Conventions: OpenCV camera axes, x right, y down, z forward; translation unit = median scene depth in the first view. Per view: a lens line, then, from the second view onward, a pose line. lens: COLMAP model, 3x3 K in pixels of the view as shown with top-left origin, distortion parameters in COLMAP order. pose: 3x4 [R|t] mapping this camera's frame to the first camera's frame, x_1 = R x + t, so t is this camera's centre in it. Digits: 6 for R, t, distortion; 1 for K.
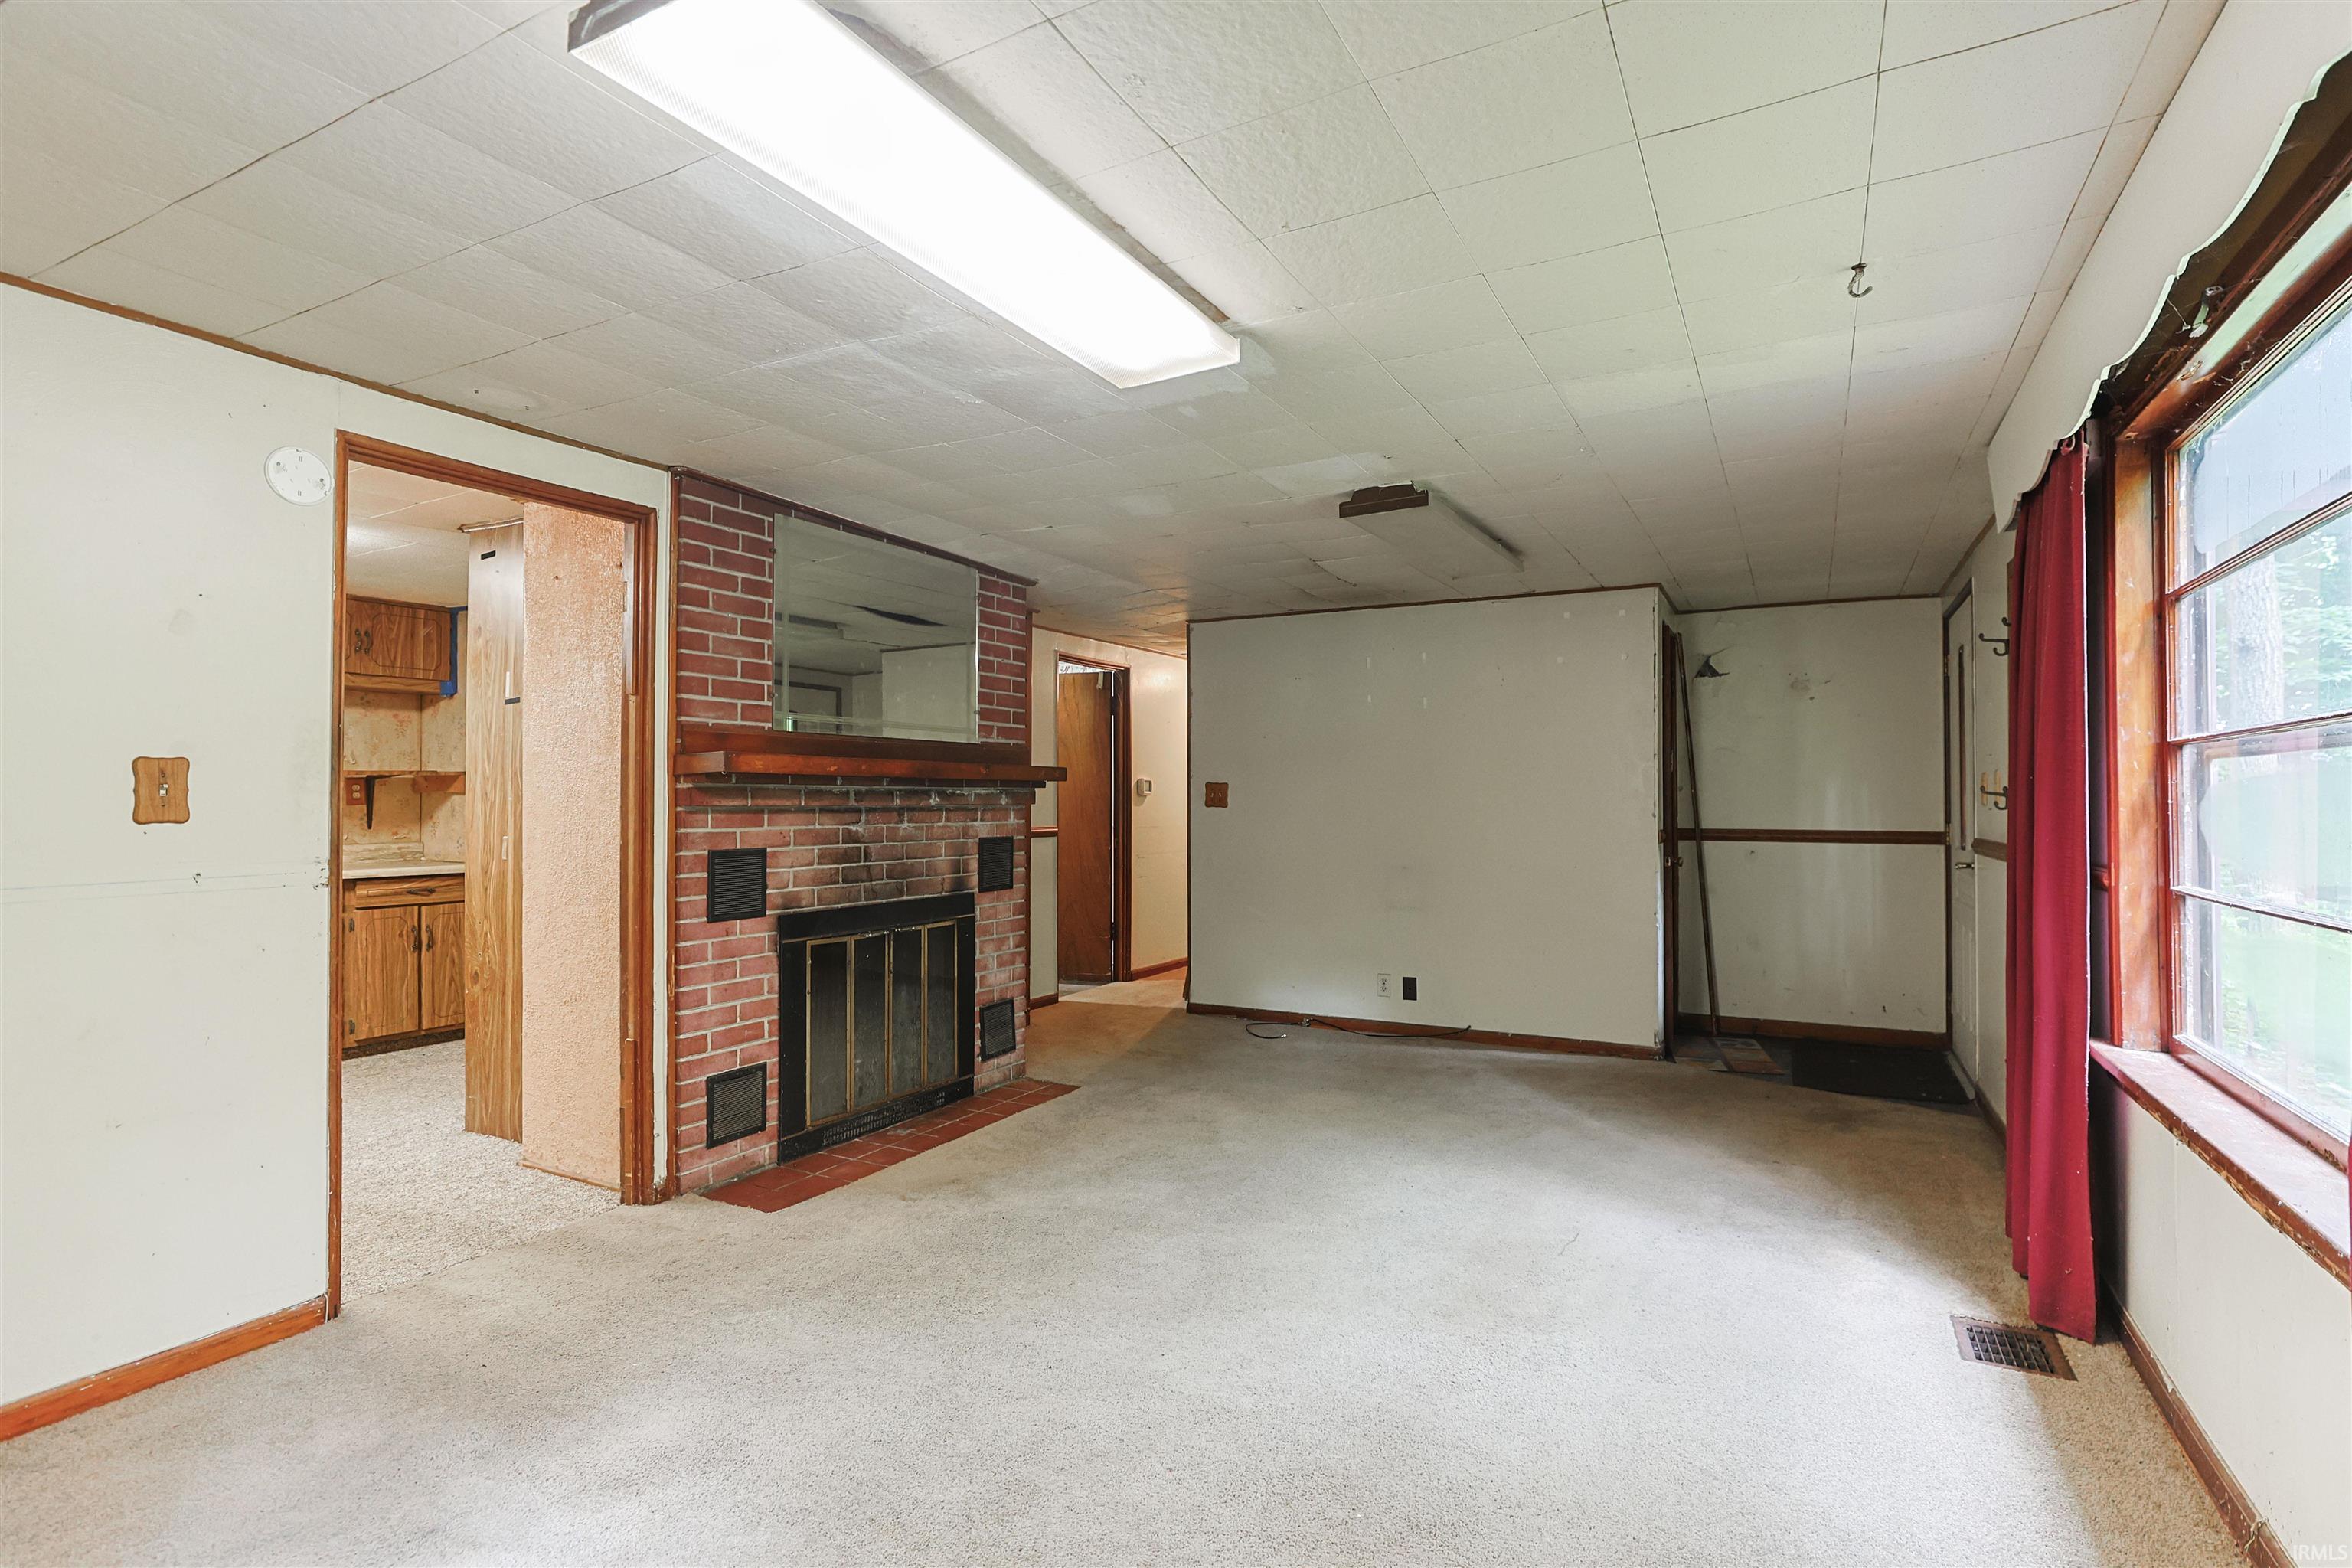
lens RADIAL K [[1141.1, 0, 1219.4], [0, 1141.1, 787.8], [0, 0, 1]] dist [-0.009841, 0.013310]
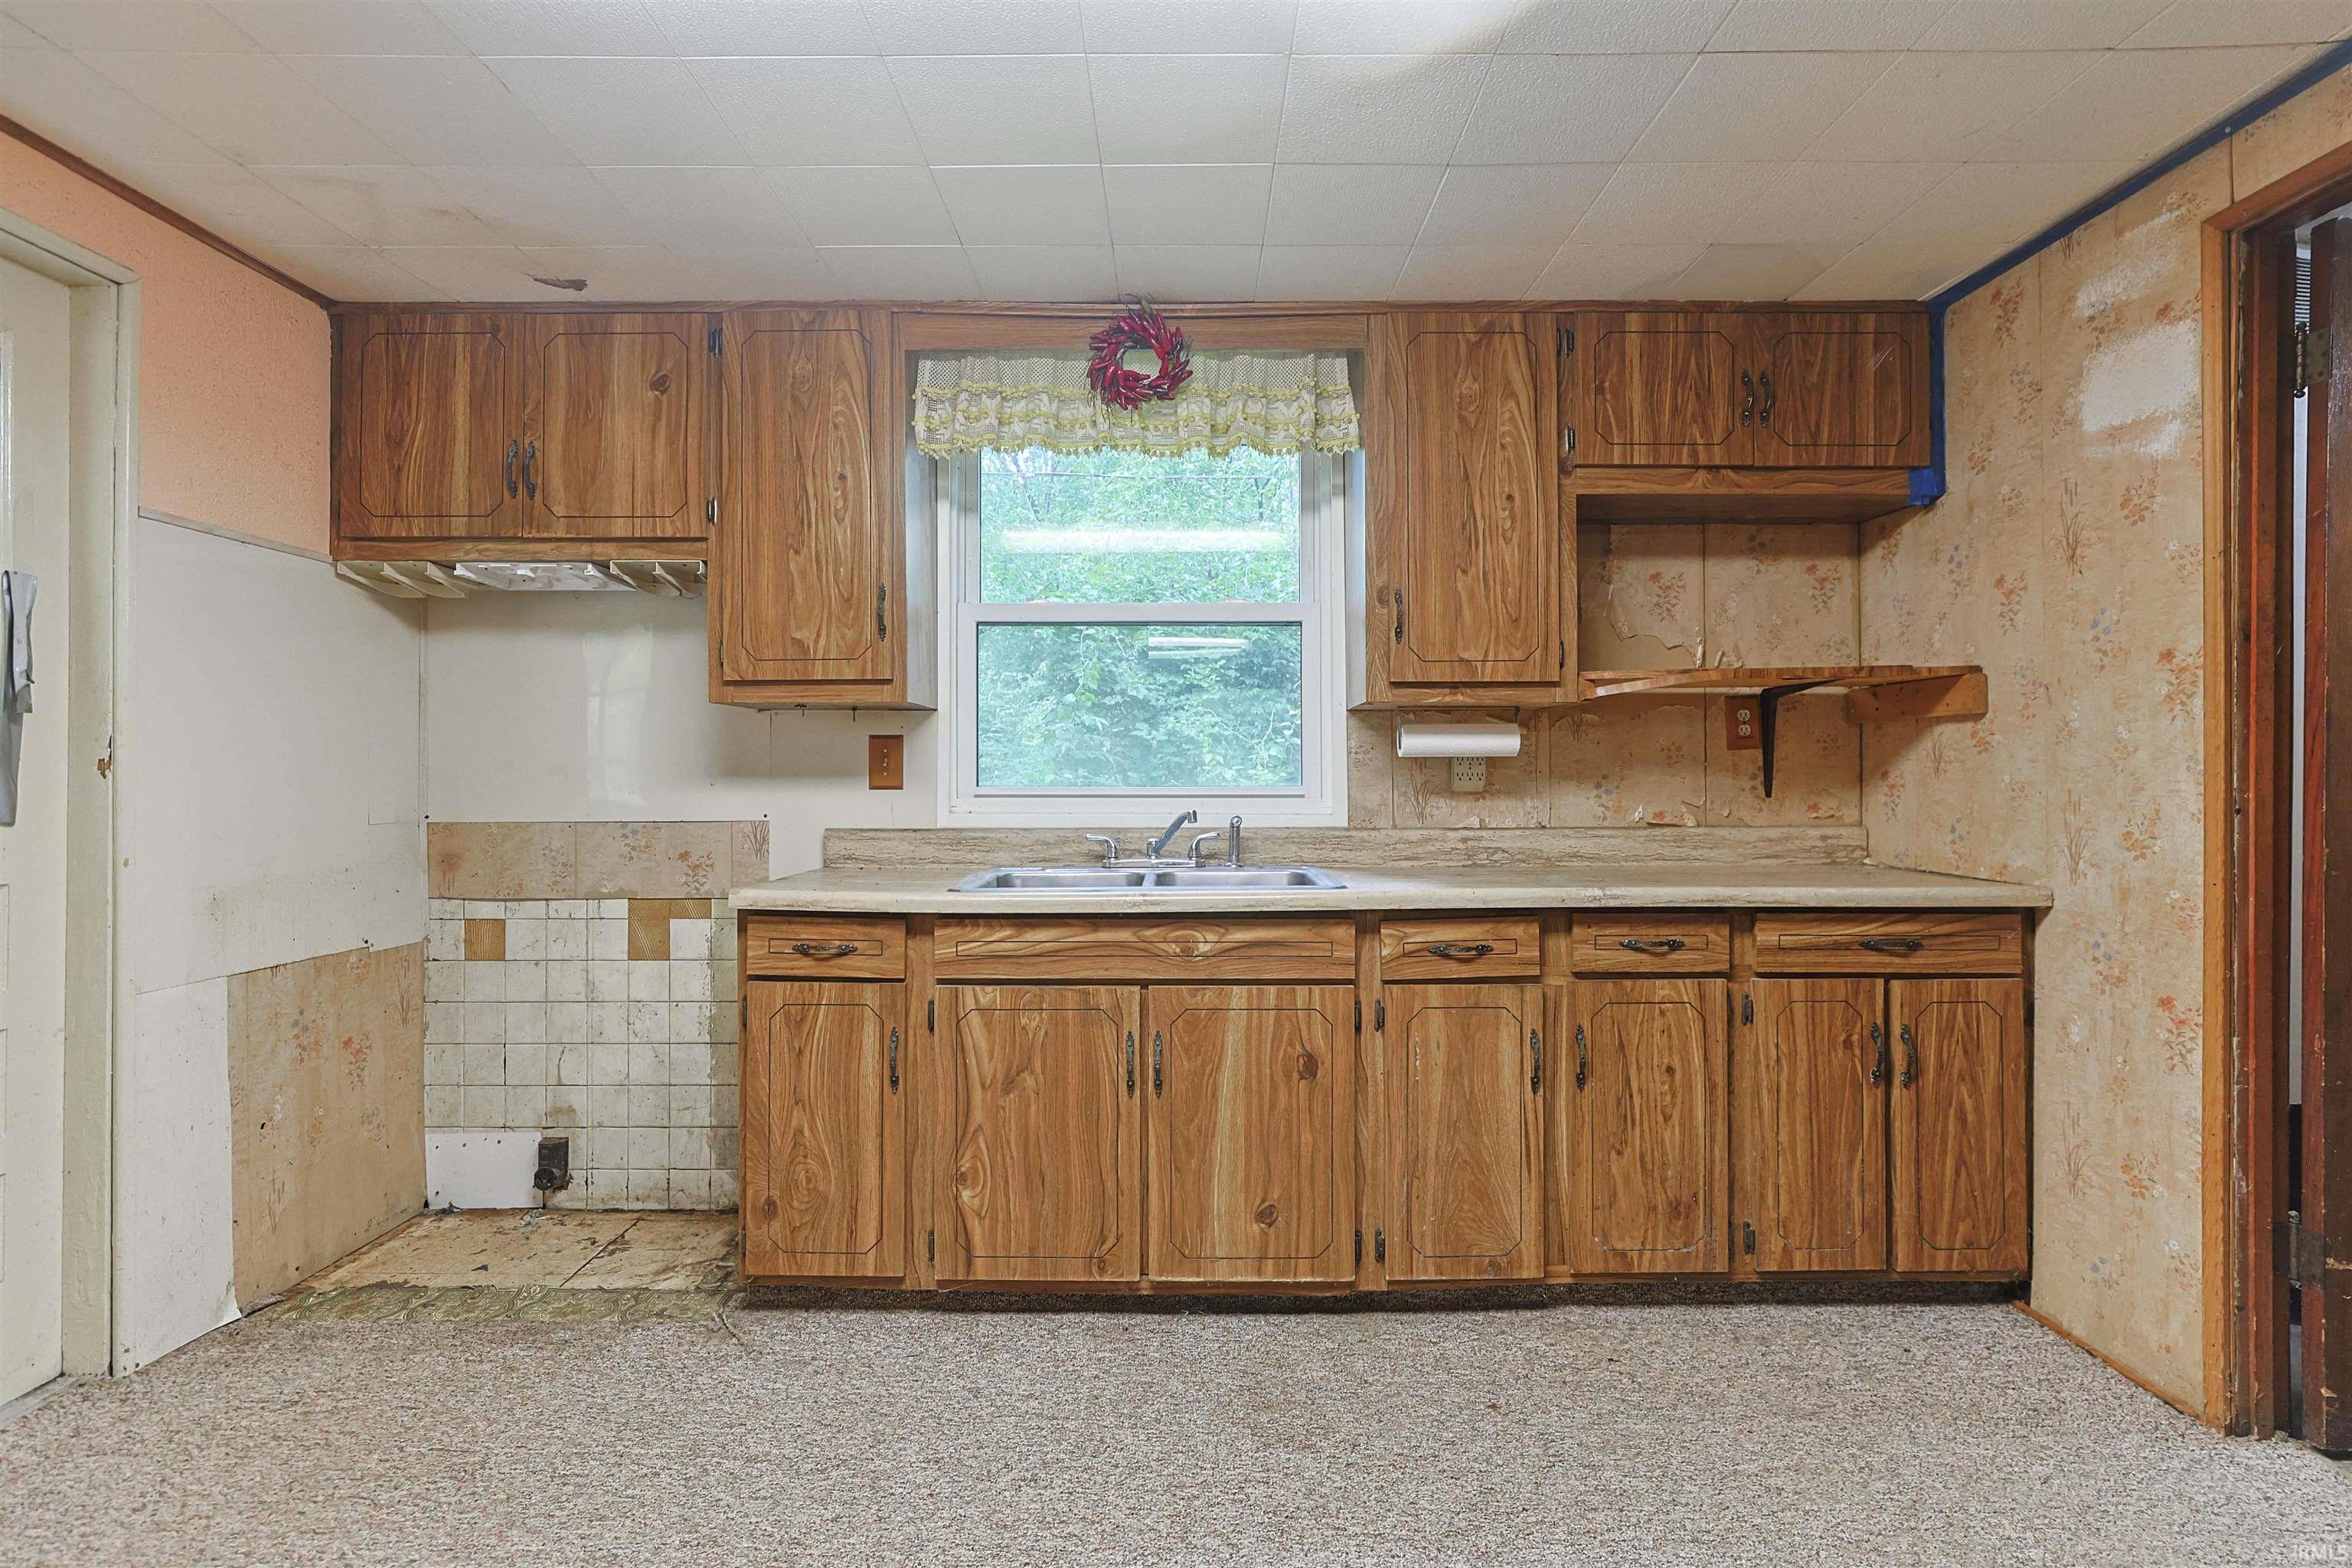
lens RADIAL K [[1124.7, 0, 1167.0], [0, 1124.7, 775.1], [0, 0, 1]] dist [-0.022183, 0.012708]
pose [[0.455092, -0.003740, -0.890437, -0.609985], [0.011741, 0.999929, 0.001801, 0.032121], [0.890367, -0.011275, 0.455103, 0.770619]]
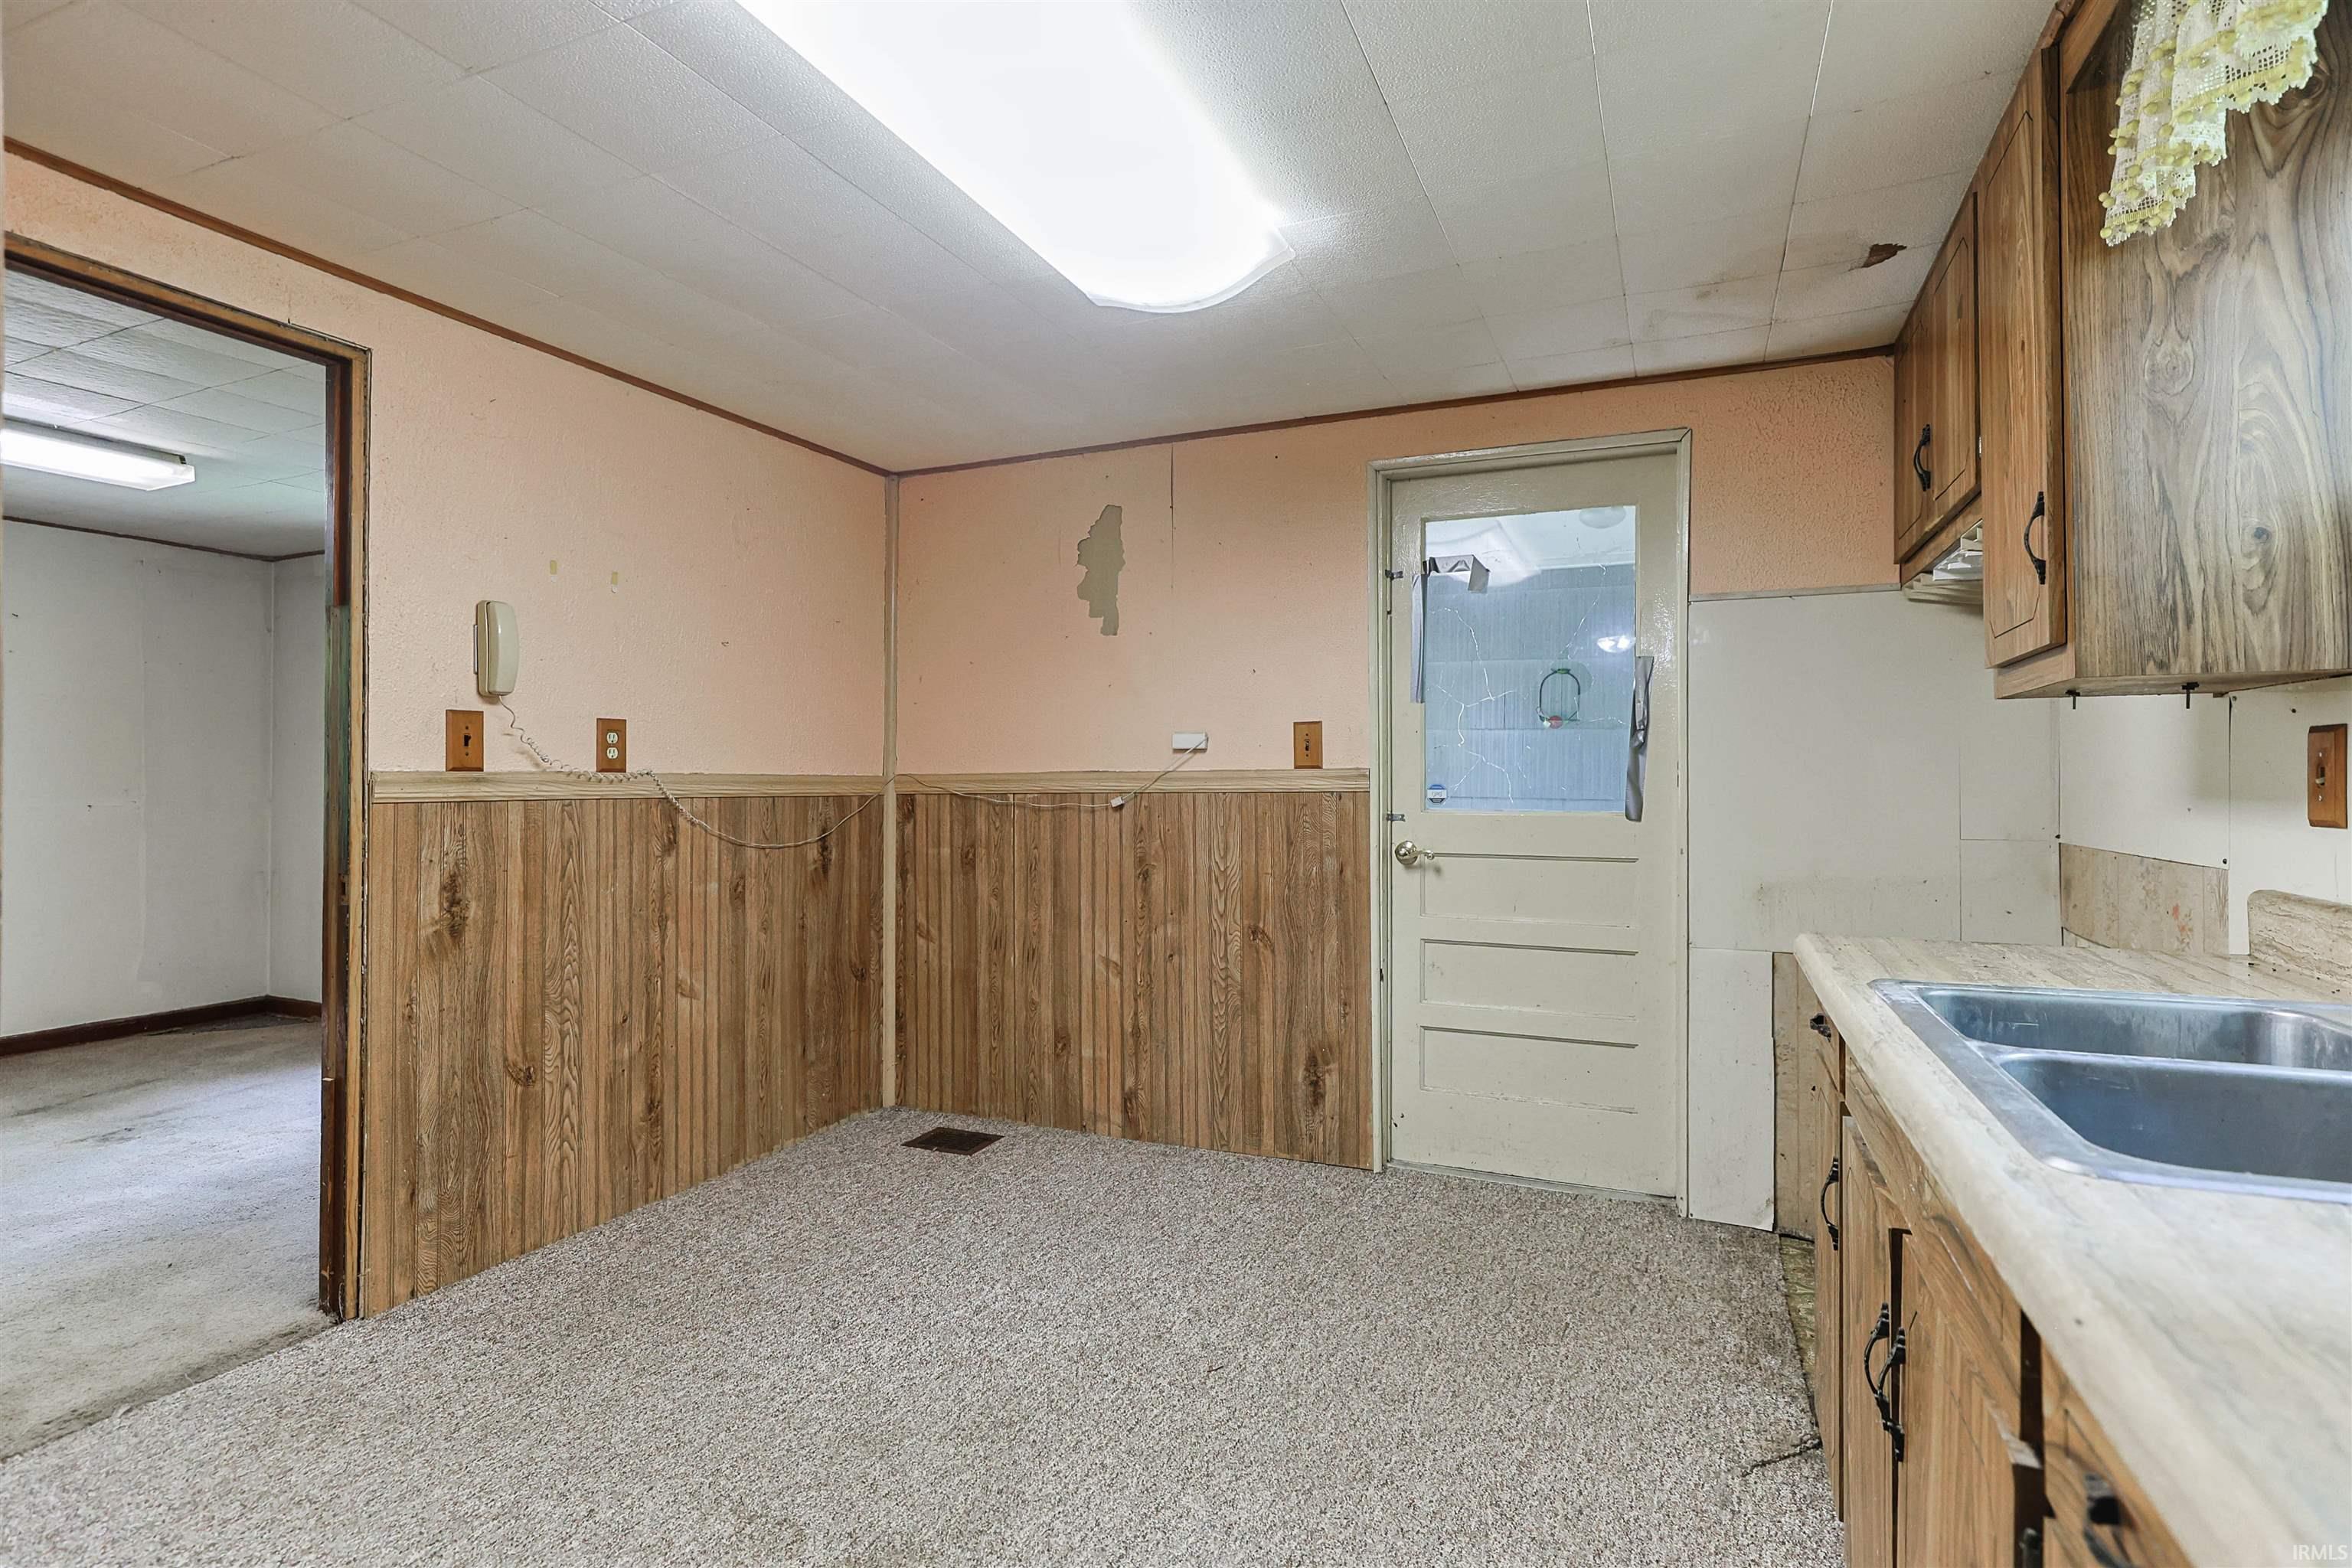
lens RADIAL K [[1142.9, 0, 1213.7], [0, 1142.9, 774.6], [0, 0, 1]] dist [-0.023460, 0.013076]
pose [[-0.996116, -0.002769, -0.088004, -0.918828], [-0.001580, 0.999907, -0.013576, 0.028409], [0.088033, -0.013384, -0.996028, 1.283011]]
